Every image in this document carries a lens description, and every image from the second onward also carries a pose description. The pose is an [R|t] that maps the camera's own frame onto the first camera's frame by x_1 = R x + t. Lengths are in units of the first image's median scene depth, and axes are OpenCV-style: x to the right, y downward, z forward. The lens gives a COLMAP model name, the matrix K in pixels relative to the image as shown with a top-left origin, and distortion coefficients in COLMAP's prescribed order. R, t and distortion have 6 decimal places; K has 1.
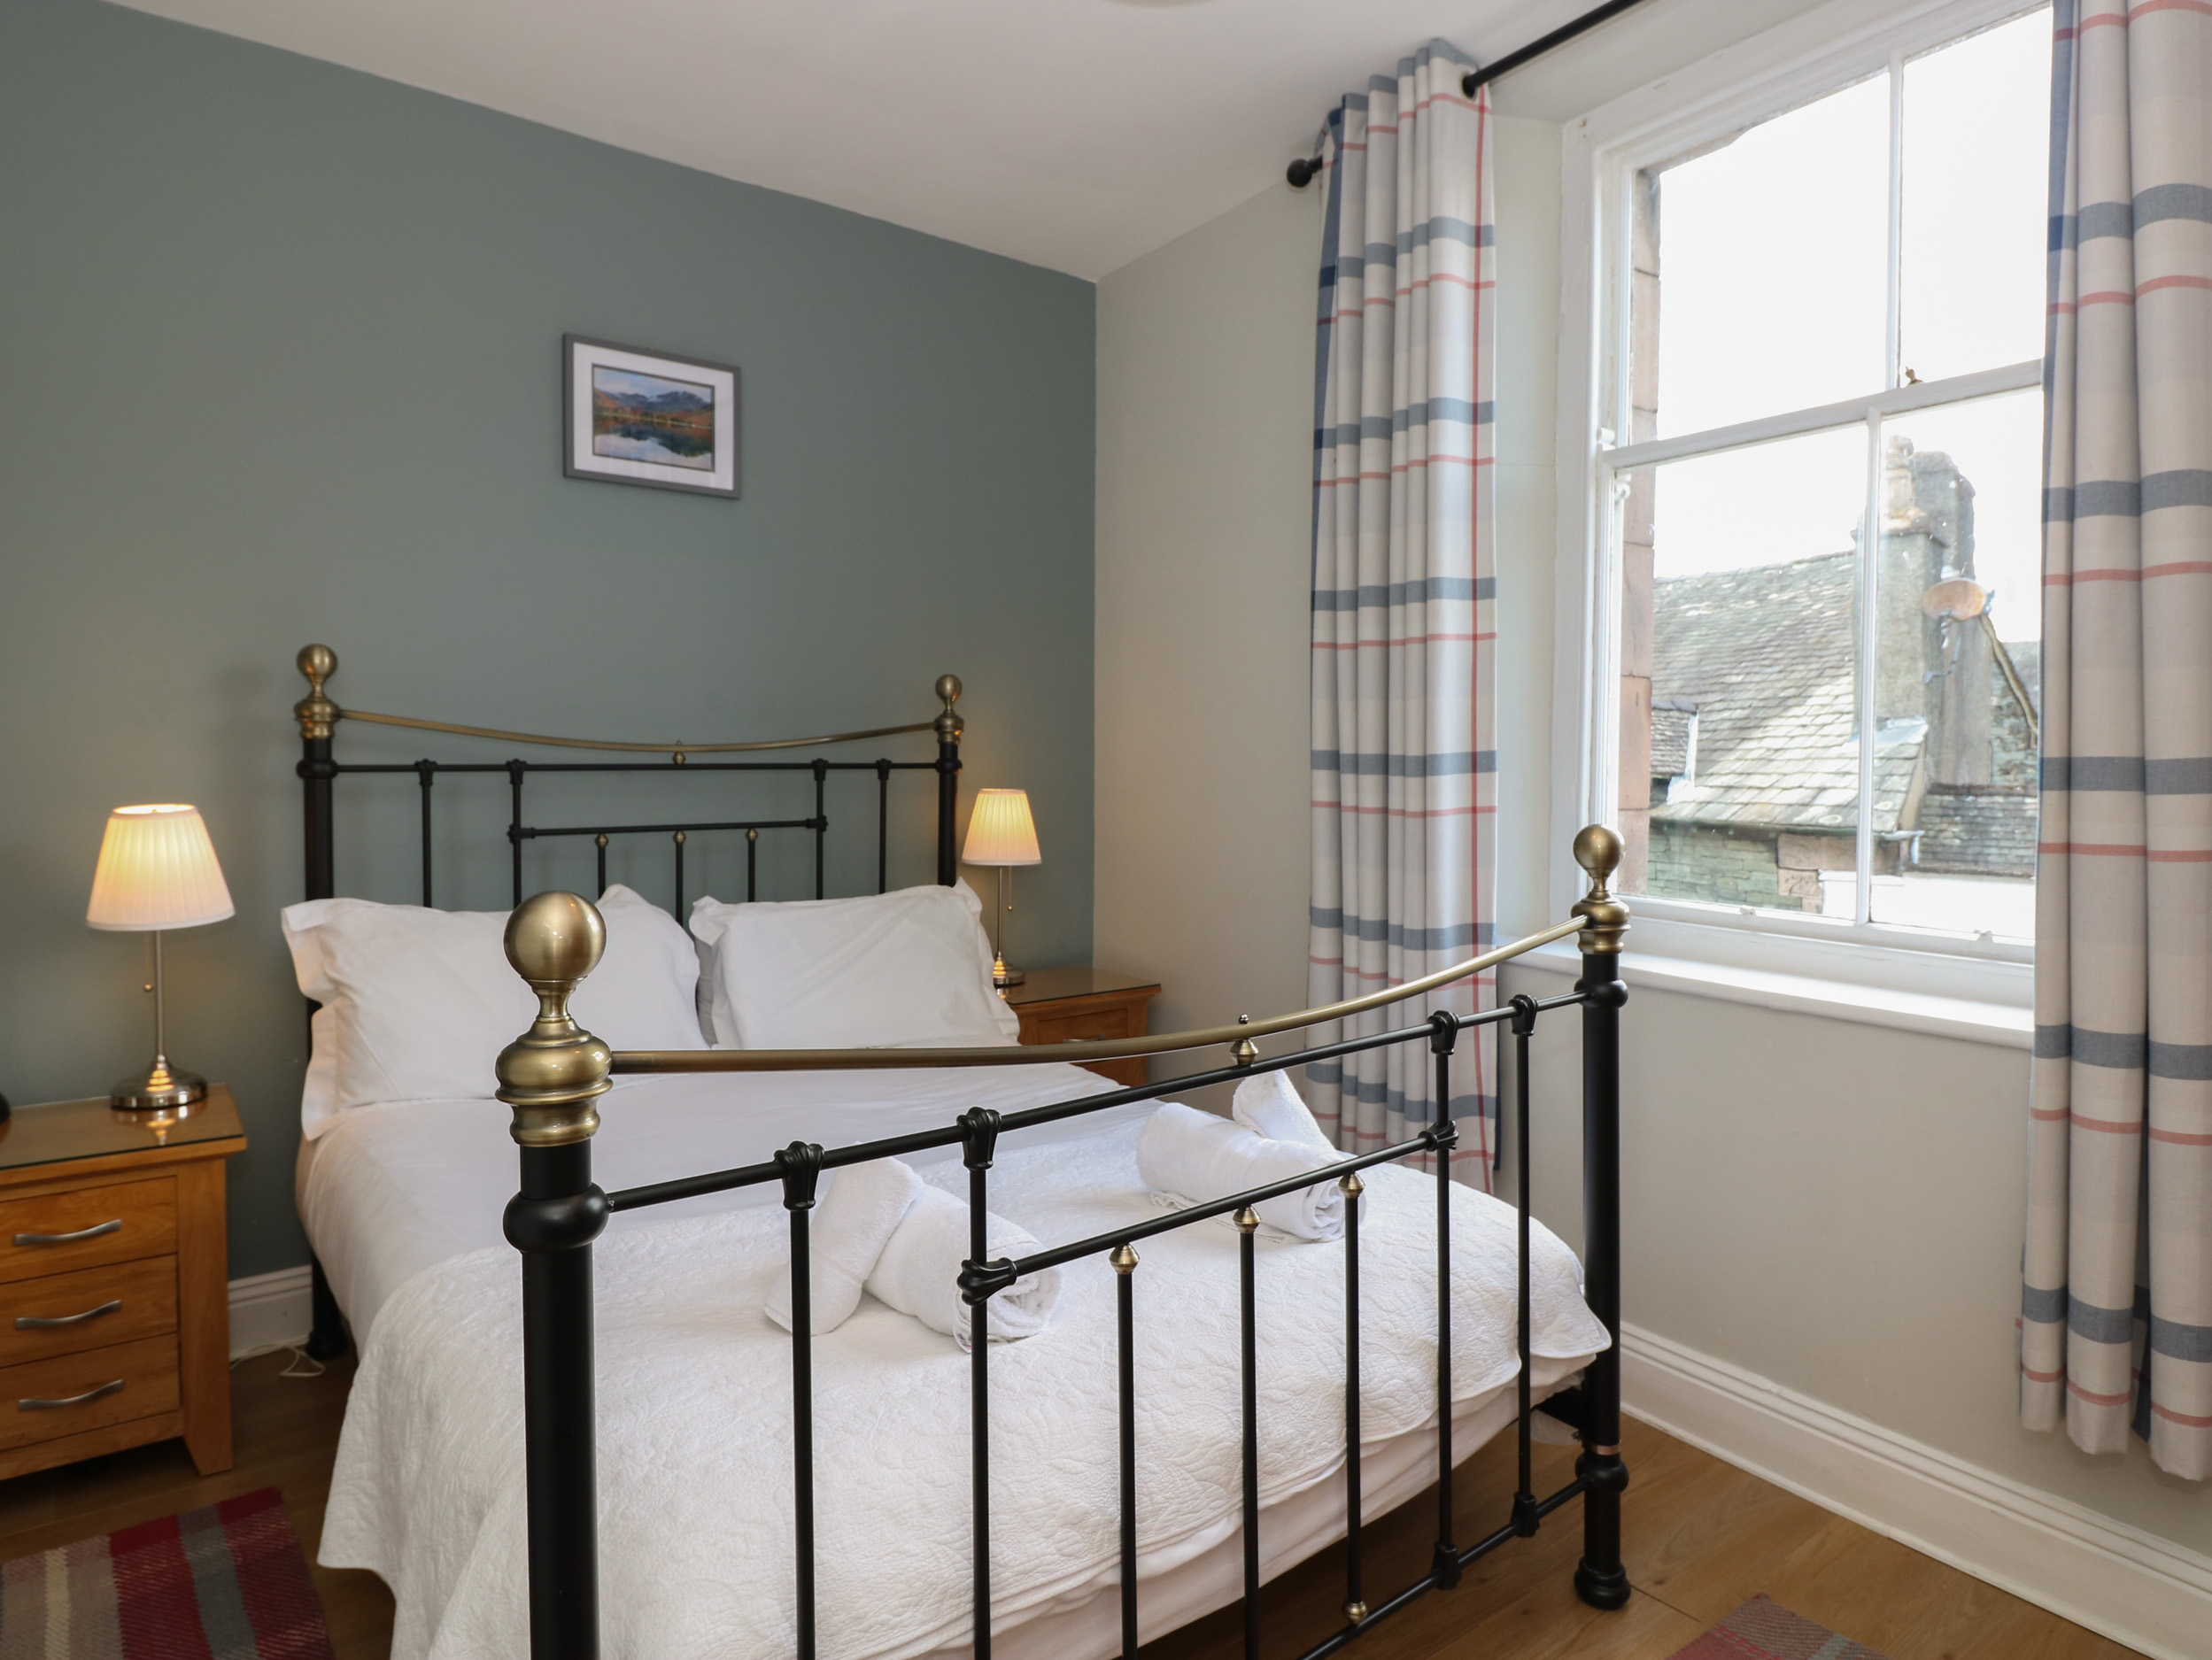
lens RADIAL K [[1221.5, 0, 1106.0], [0, 1221.5, 830.0], [0, 0, 1]] dist [-0.007181, 0.000095]
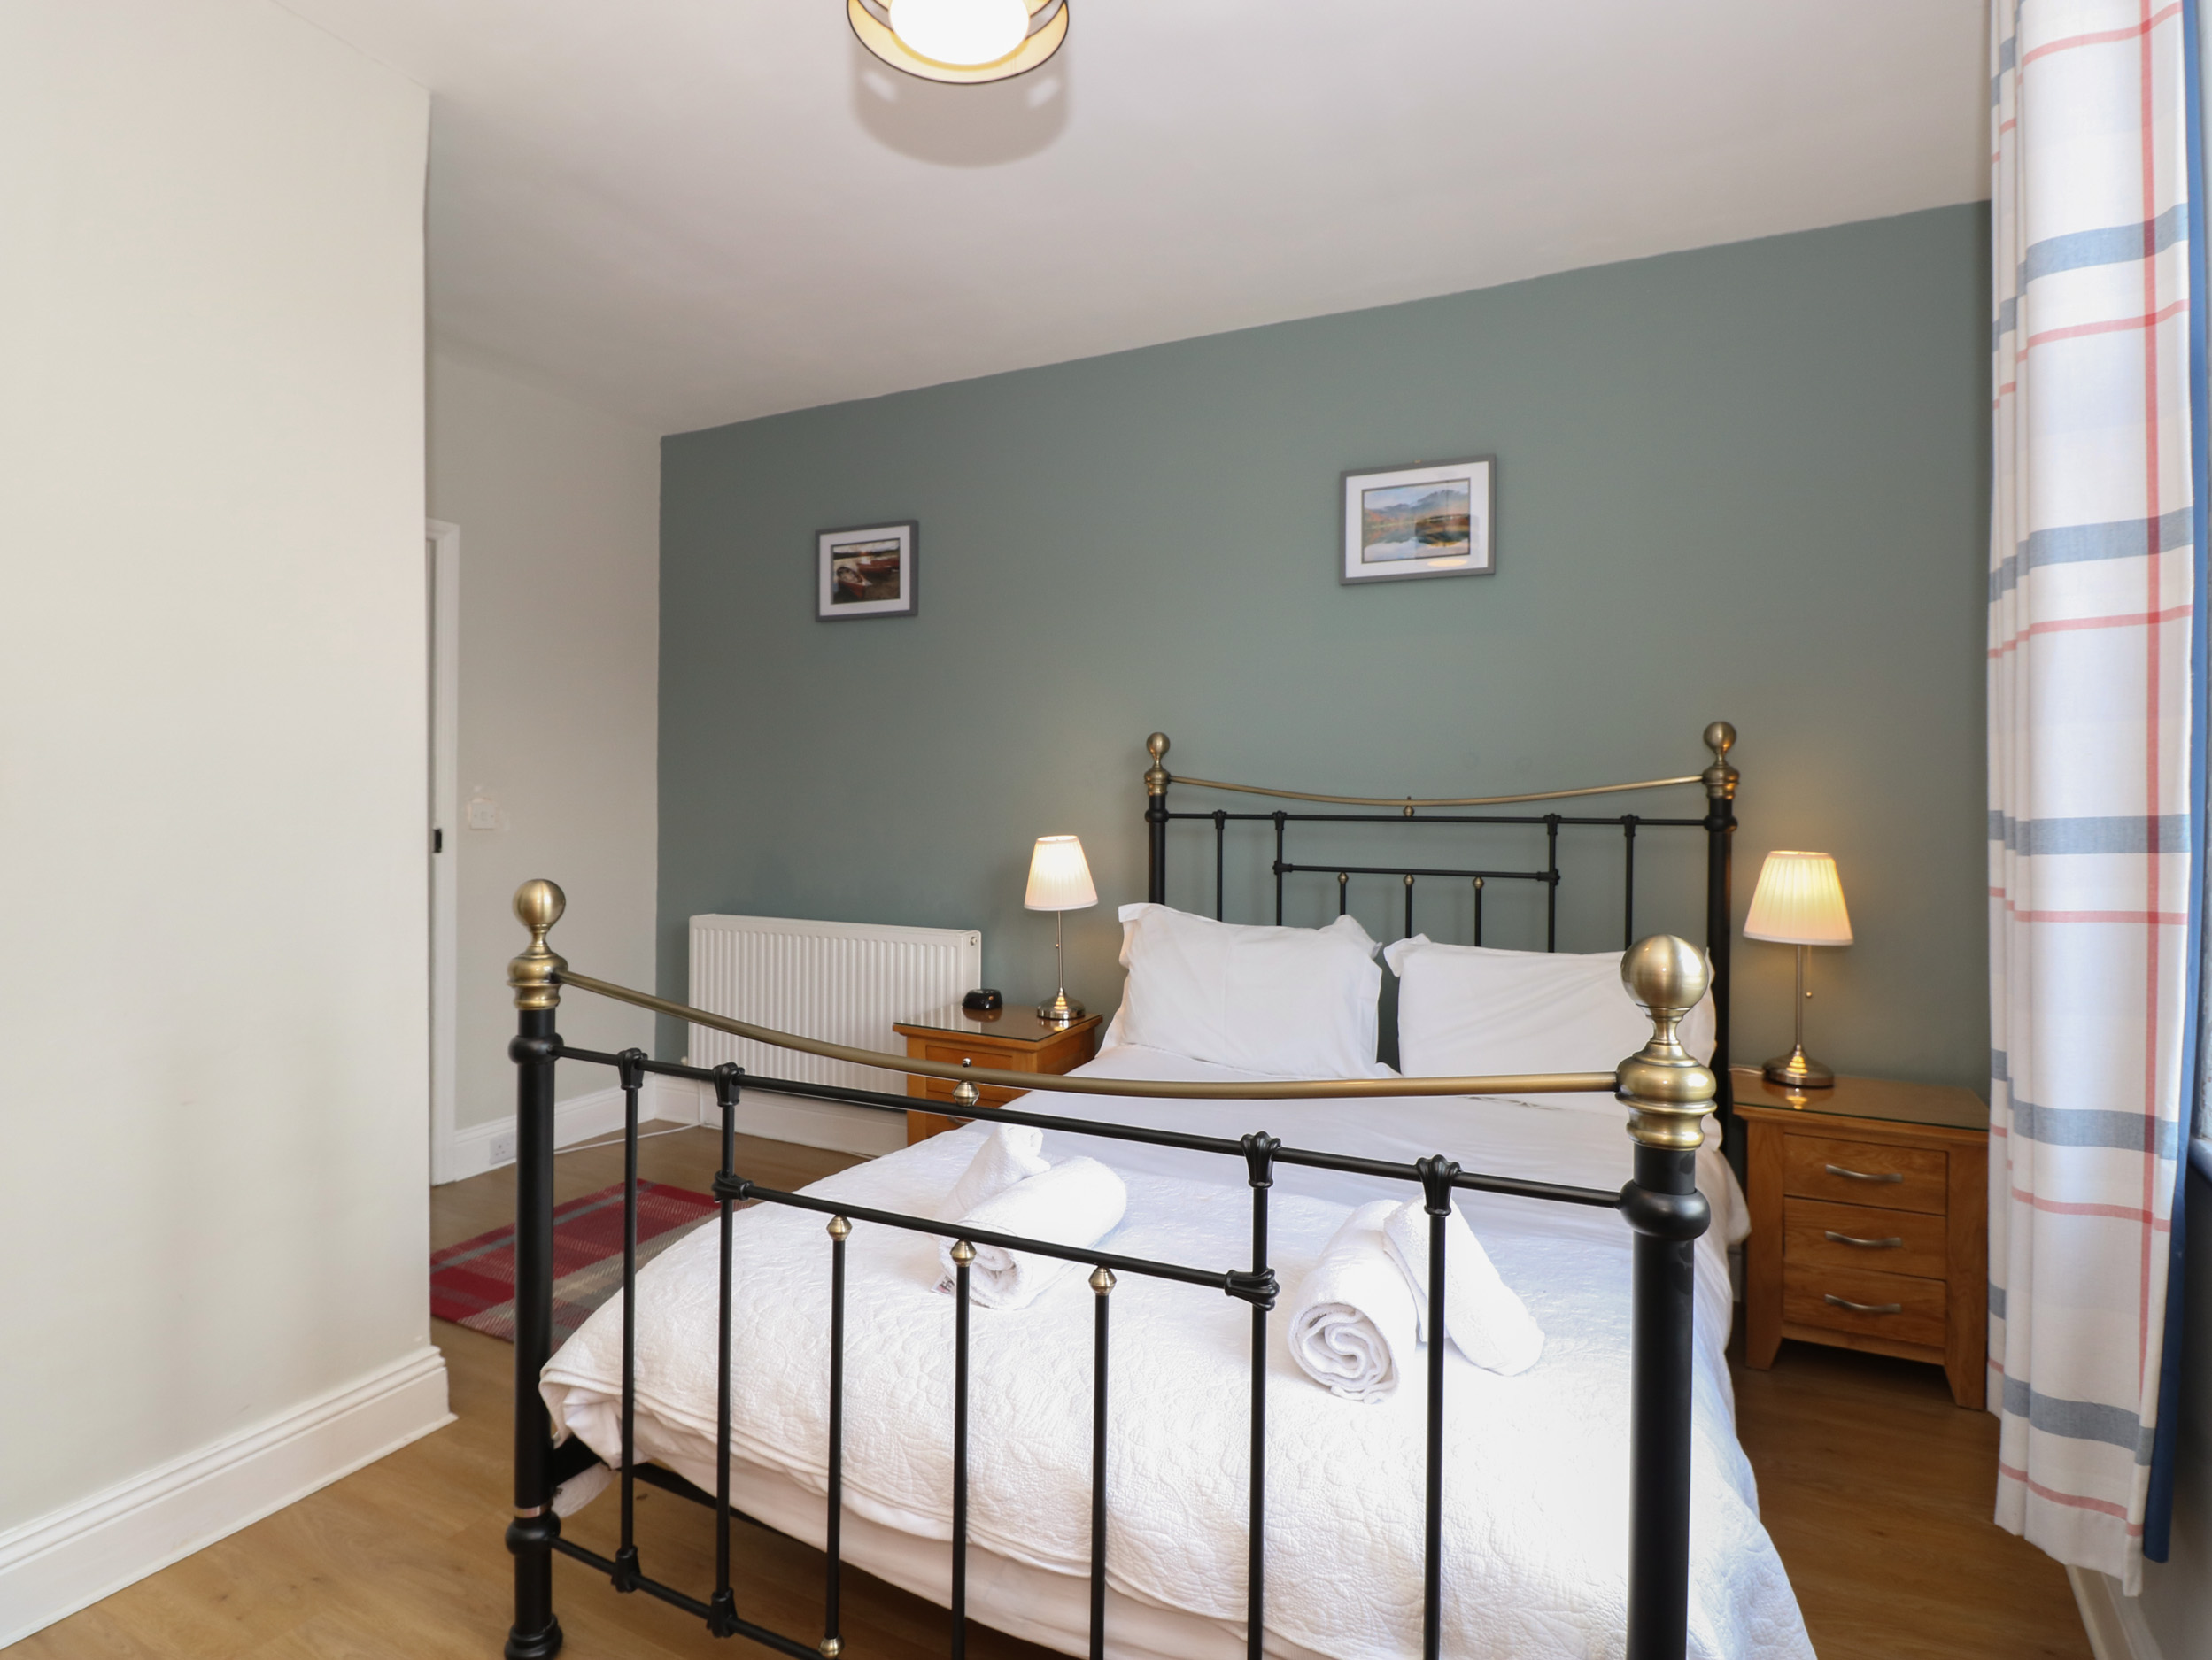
lens RADIAL K [[1080.8, 0, 1106.0], [0, 1080.8, 830.0], [0, 0, 1]] dist [-0.002897, -0.000034]
pose [[0.482786, 0.026387, -0.875341, 0.414539], [-0.059758, 0.998209, -0.002868, -0.021782], [0.873697, 0.053694, 0.483498, 0.265840]]
